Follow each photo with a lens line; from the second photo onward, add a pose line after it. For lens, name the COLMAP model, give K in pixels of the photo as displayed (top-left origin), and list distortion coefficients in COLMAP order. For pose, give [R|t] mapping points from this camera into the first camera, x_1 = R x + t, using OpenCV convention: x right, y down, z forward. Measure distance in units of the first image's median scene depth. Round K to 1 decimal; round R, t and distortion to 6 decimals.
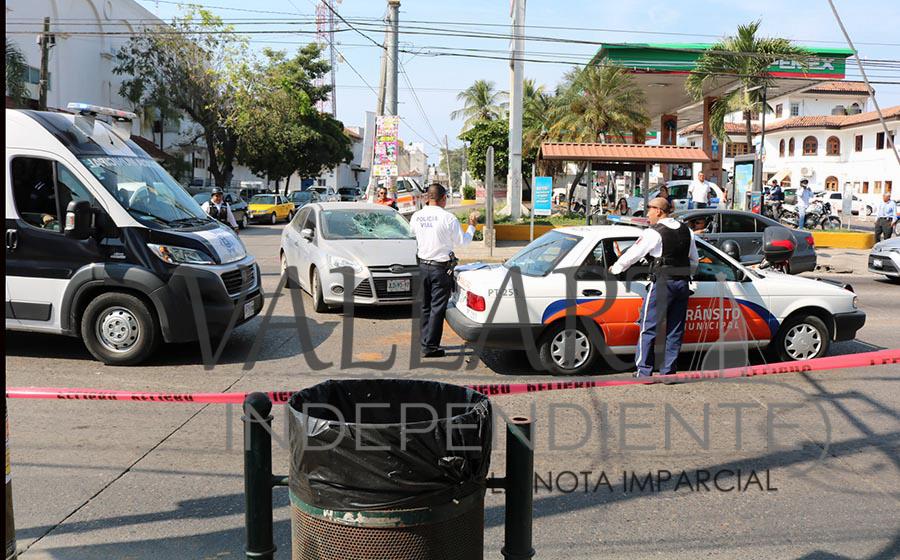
lens RADIAL K [[760.4, 0, 450.5], [0, 760.4, 256.4], [0, 0, 1]] dist [-0.164639, 0.135648]
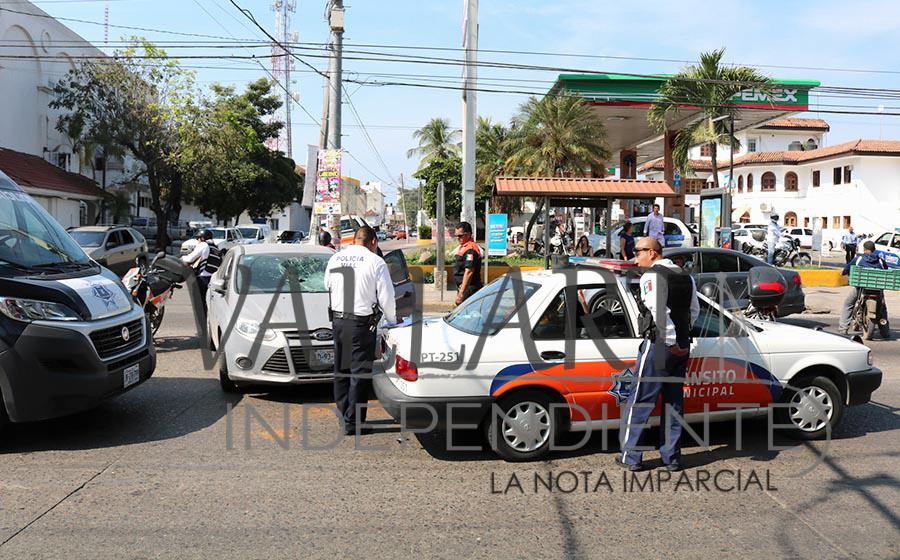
lens RADIAL K [[755.5, 0, 449.4], [0, 755.5, 244.3], [0, 0, 1]] dist [-0.124346, 0.008072]
pose [[0.998654, -0.006066, 0.051507, 0.012452], [0.009547, 0.997667, -0.067599, -0.004981], [-0.050976, 0.068000, 0.996382, 0.068017]]
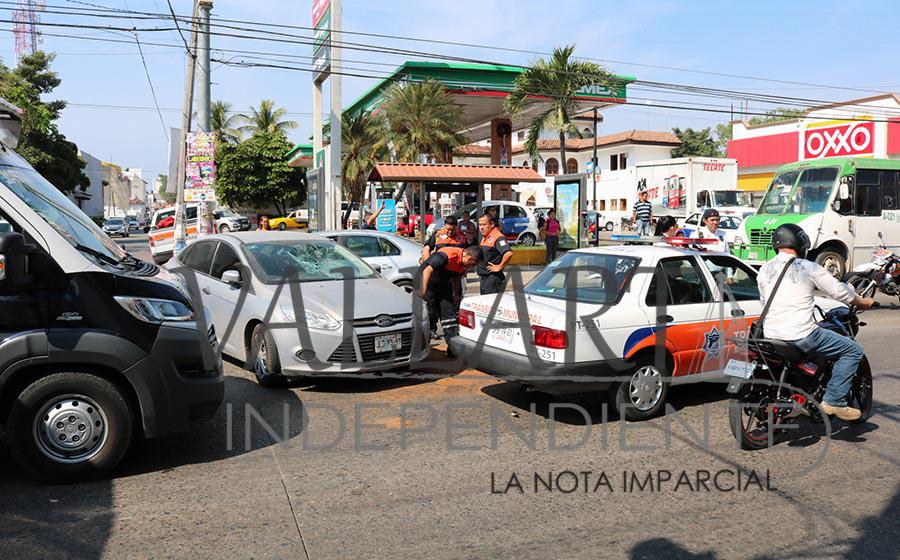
lens RADIAL K [[760.4, 0, 450.5], [0, 760.4, 256.4], [0, 0, 1]] dist [-0.164639, 0.135648]
pose [[0.926405, -0.038525, 0.374552, -0.121732], [0.050902, 0.998434, -0.023204, -0.007180], [-0.373071, 0.040561, 0.926916, 0.085282]]
